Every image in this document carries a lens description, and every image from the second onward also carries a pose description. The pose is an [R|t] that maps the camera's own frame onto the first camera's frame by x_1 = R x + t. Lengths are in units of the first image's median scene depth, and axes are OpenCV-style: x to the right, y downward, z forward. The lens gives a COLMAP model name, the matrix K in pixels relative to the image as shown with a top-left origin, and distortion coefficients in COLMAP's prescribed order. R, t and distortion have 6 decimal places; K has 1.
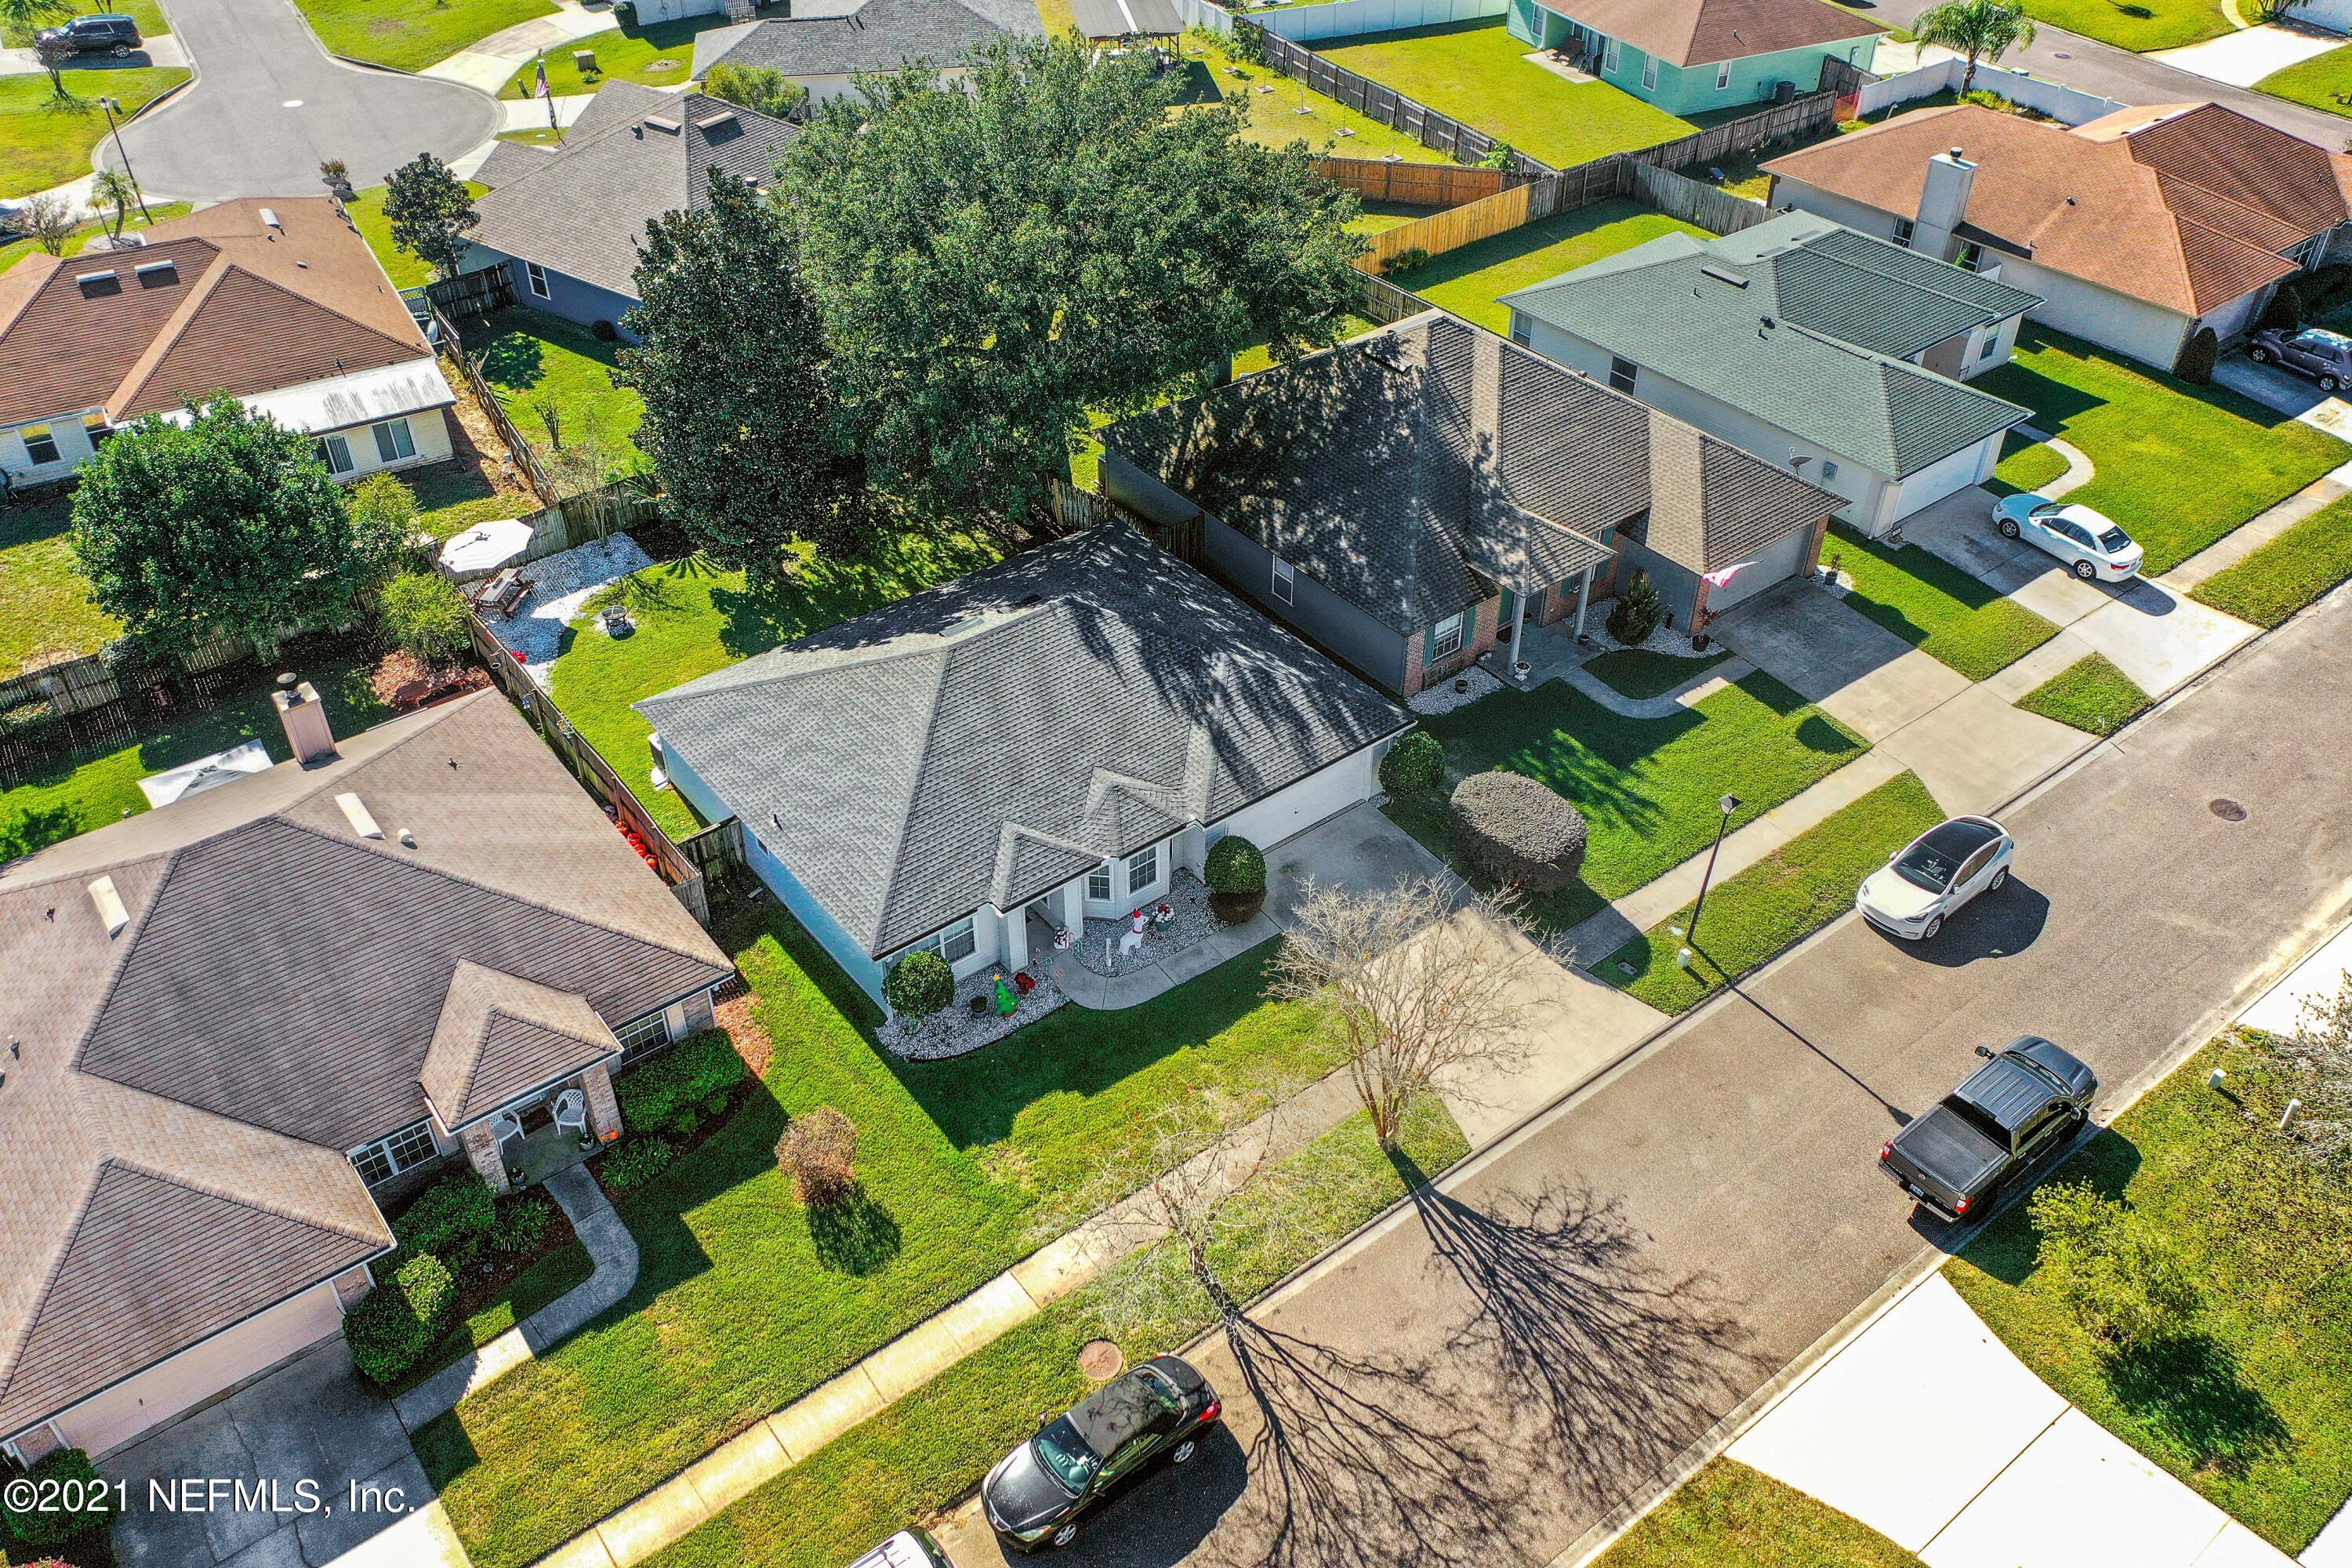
lens RADIAL K [[1854.4, 0, 1172.7], [0, 1854.4, 780.5], [0, 0, 1]] dist [0.014358, 0.011896]
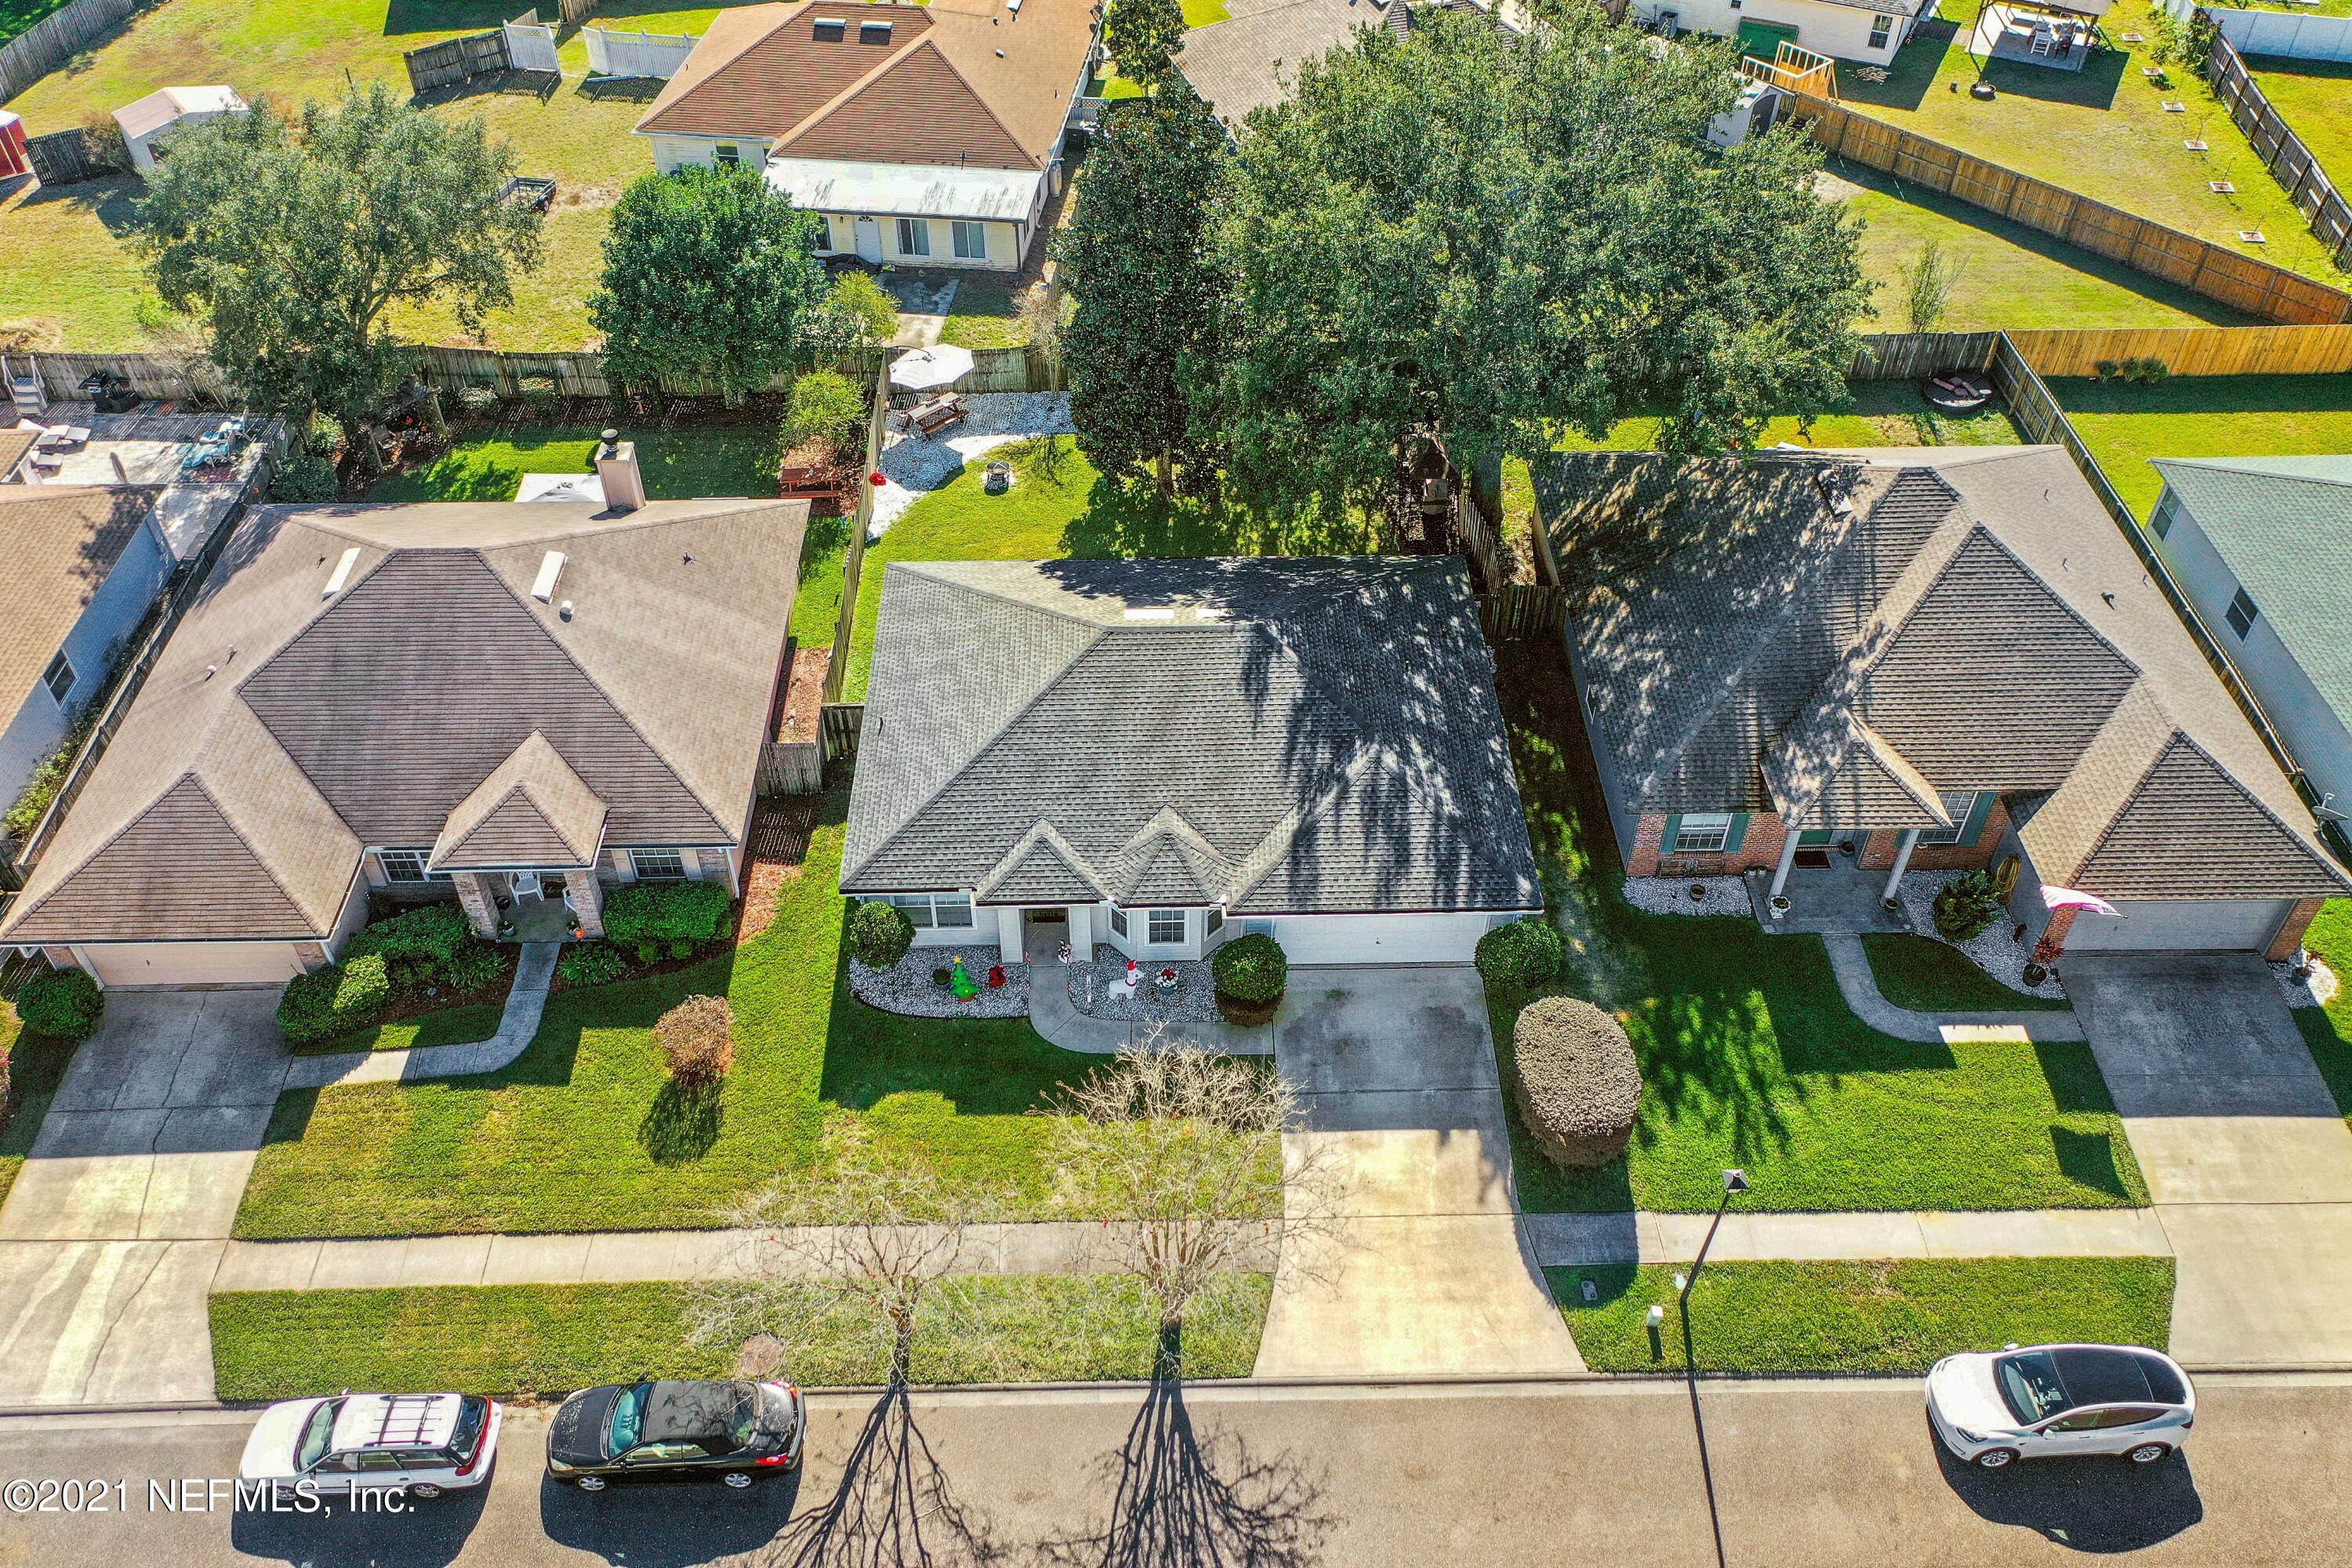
lens RADIAL K [[1859.7, 0, 1178.6], [0, 1859.7, 780.3], [0, 0, 1]] dist [0.013687, 0.008930]
pose [[0.804343, 0.410434, -0.429624, 0.308360], [-0.369736, 0.911767, 0.178820, -0.161435], [0.465110, 0.015015, 0.885126, 0.143801]]
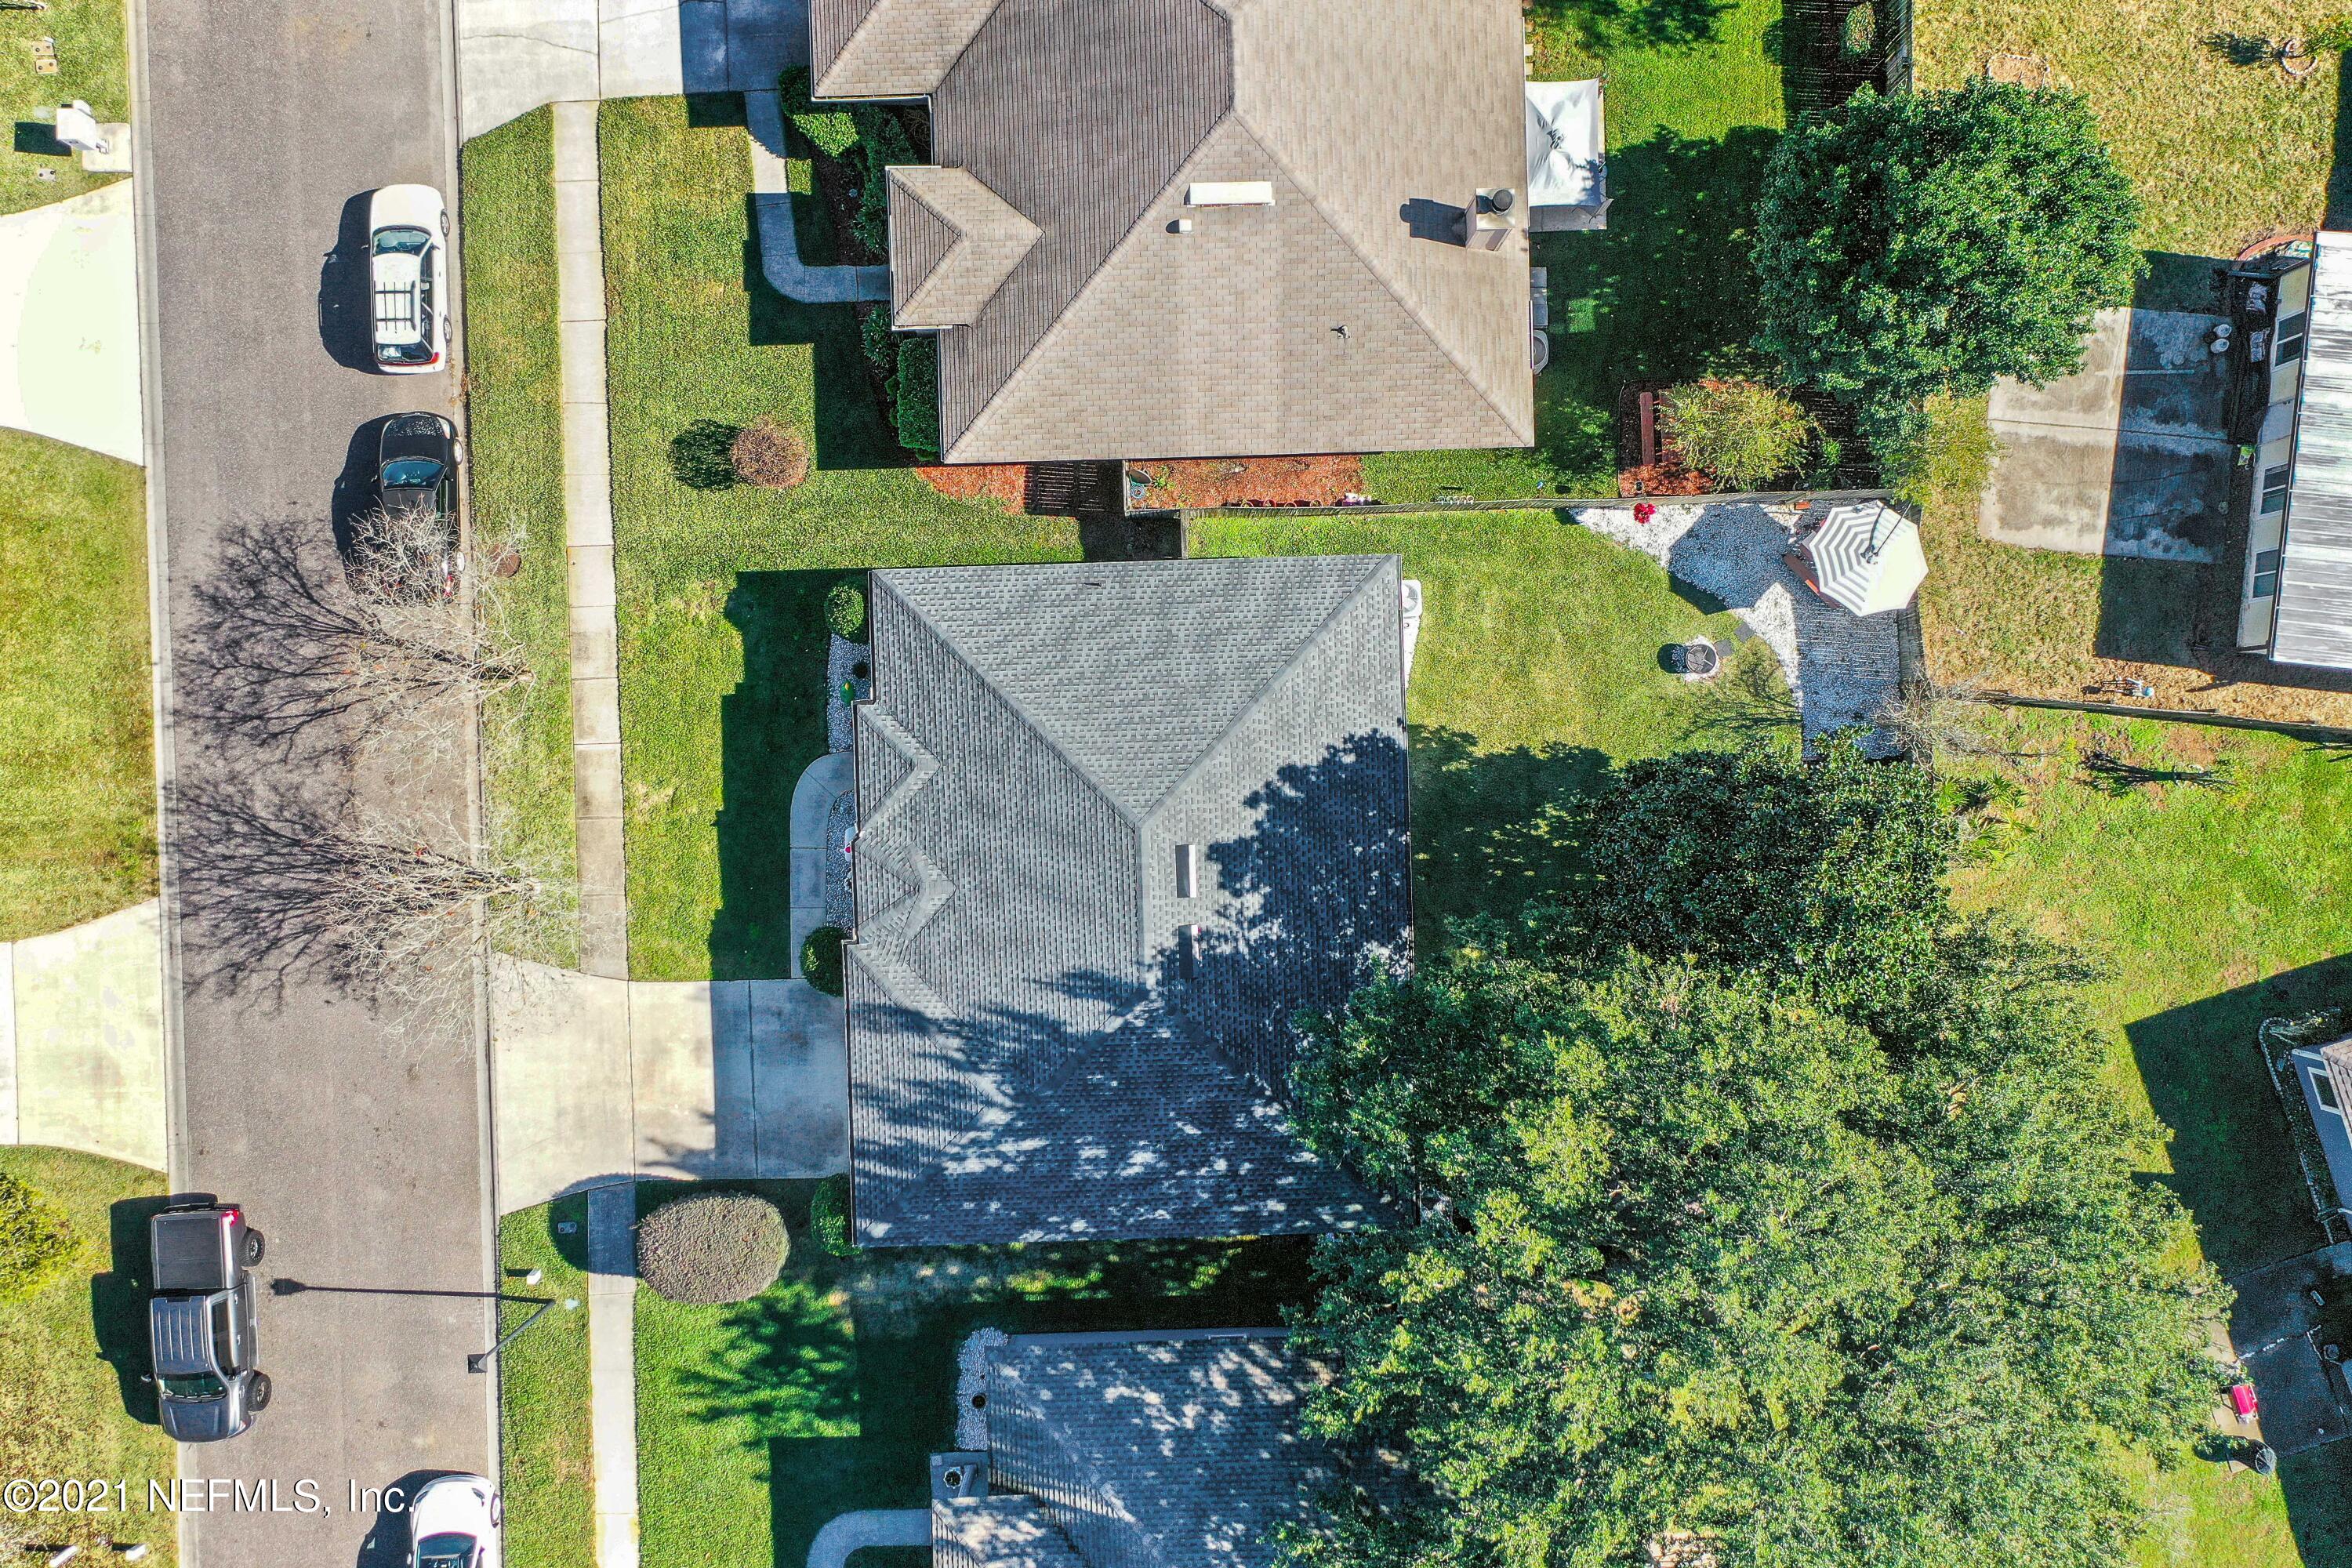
lens RADIAL K [[1854.4, 0, 1172.7], [0, 1854.4, 780.5], [0, 0, 1]] dist [0.014358, 0.011896]
pose [[-0.588782, 0.808278, 0.004778, -0.132332], [-0.503221, -0.371180, 0.780380, -0.659515], [0.632538, 0.457069, 0.625287, 0.389842]]
